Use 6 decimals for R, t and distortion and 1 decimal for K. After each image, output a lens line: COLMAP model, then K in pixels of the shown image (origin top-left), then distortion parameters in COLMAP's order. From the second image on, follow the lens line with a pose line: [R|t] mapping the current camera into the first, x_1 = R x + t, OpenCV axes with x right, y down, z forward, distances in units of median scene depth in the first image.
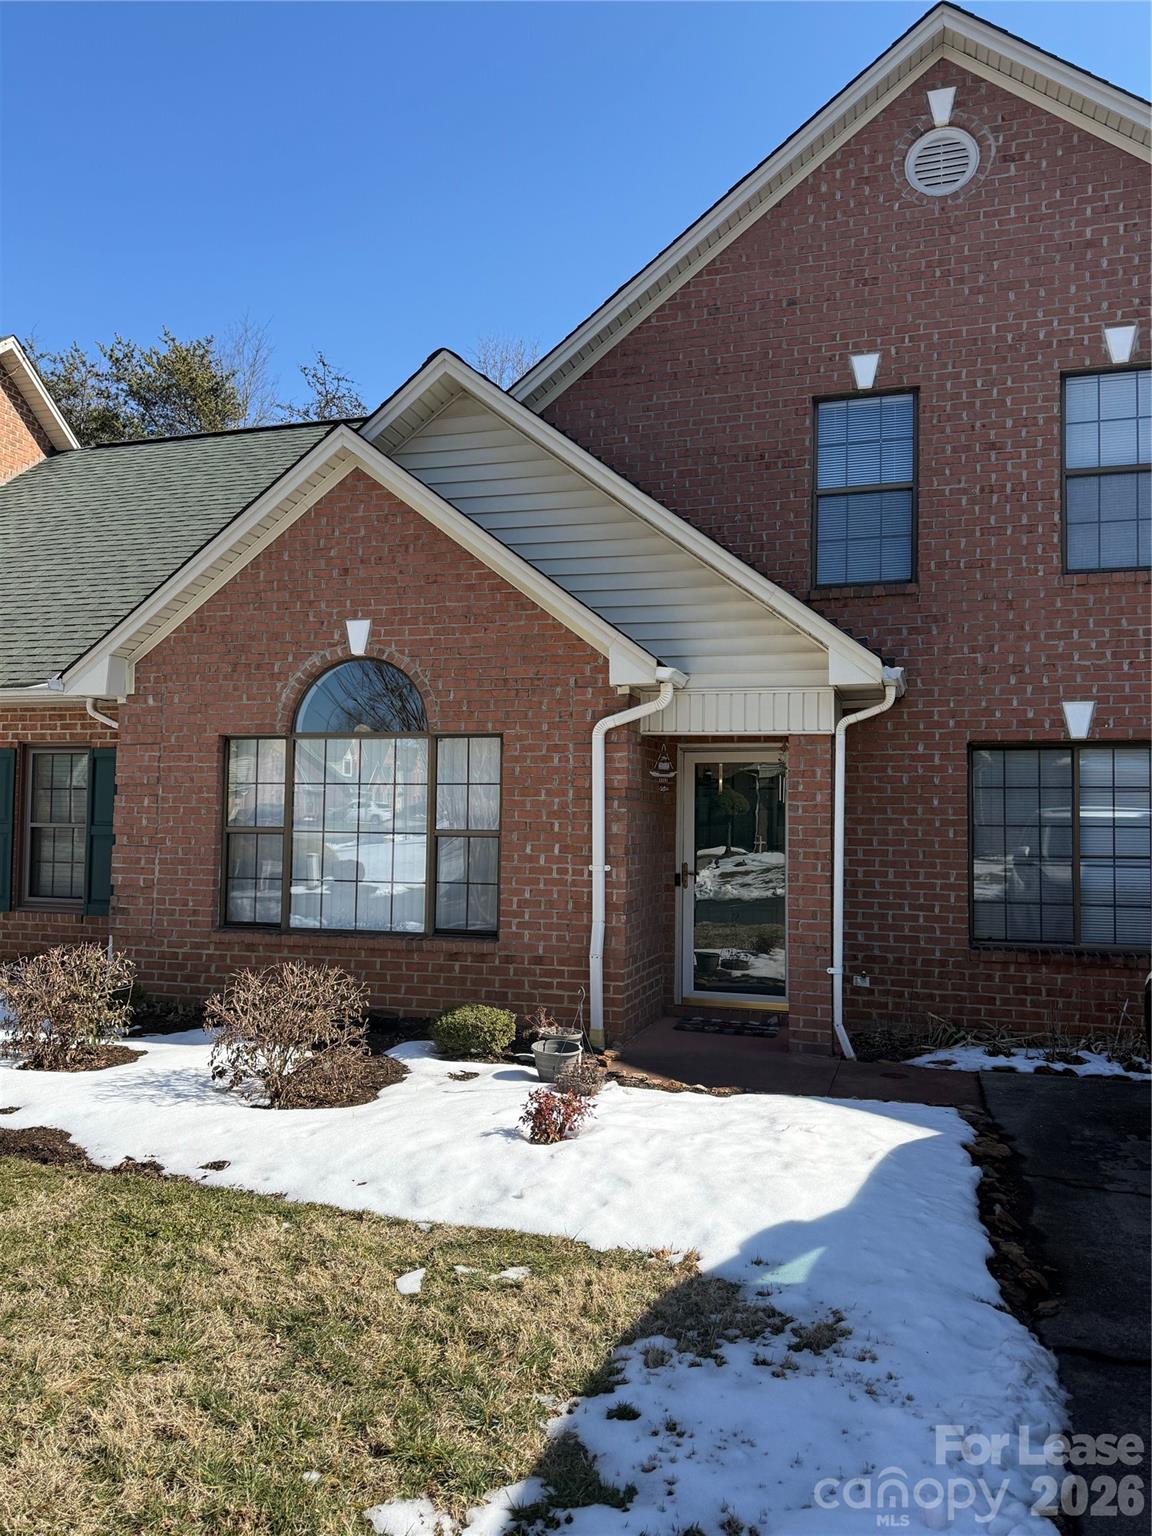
lens RADIAL K [[1080.1, 0, 571.8], [0, 1080.1, 772.4], [0, 0, 1]] dist [0.045845, -0.067377]
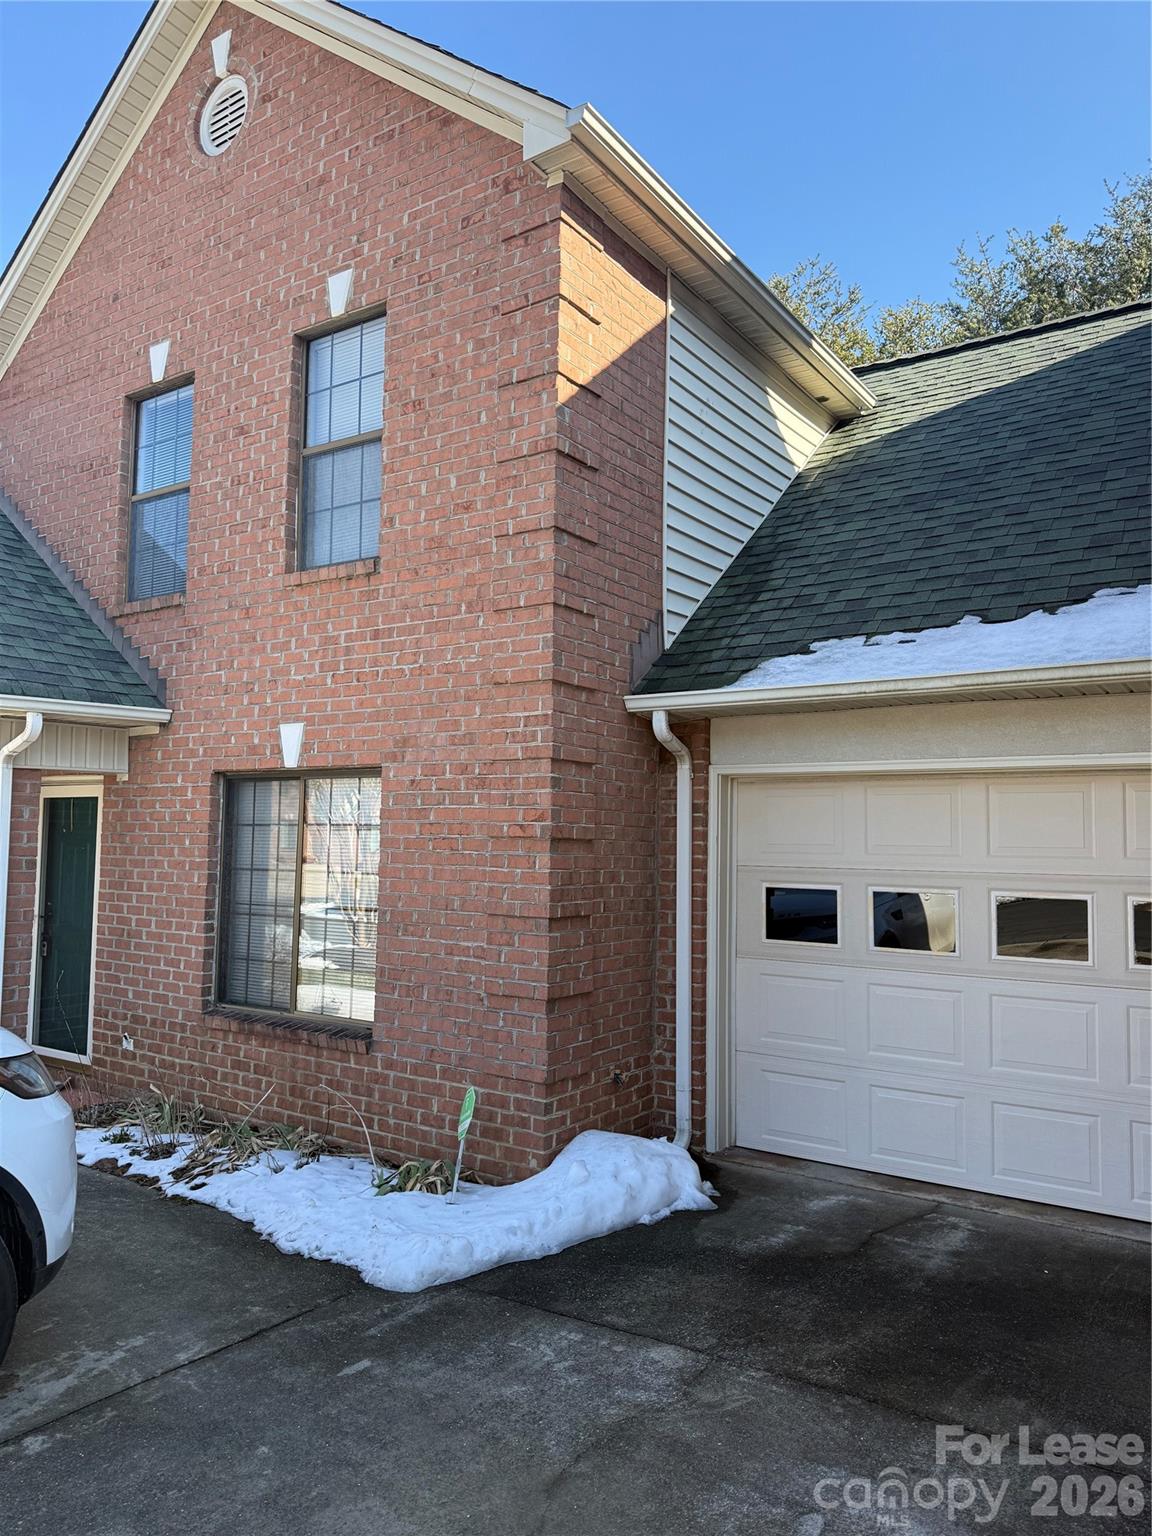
lens RADIAL K [[1080.1, 0, 571.8], [0, 1080.1, 772.4], [0, 0, 1]] dist [0.045845, -0.067377]
pose [[0.956989, -0.016279, -0.289669, 0.891541], [0.011415, 0.999764, -0.018474, -0.009062], [0.289901, 0.014373, 0.956949, 0.253546]]
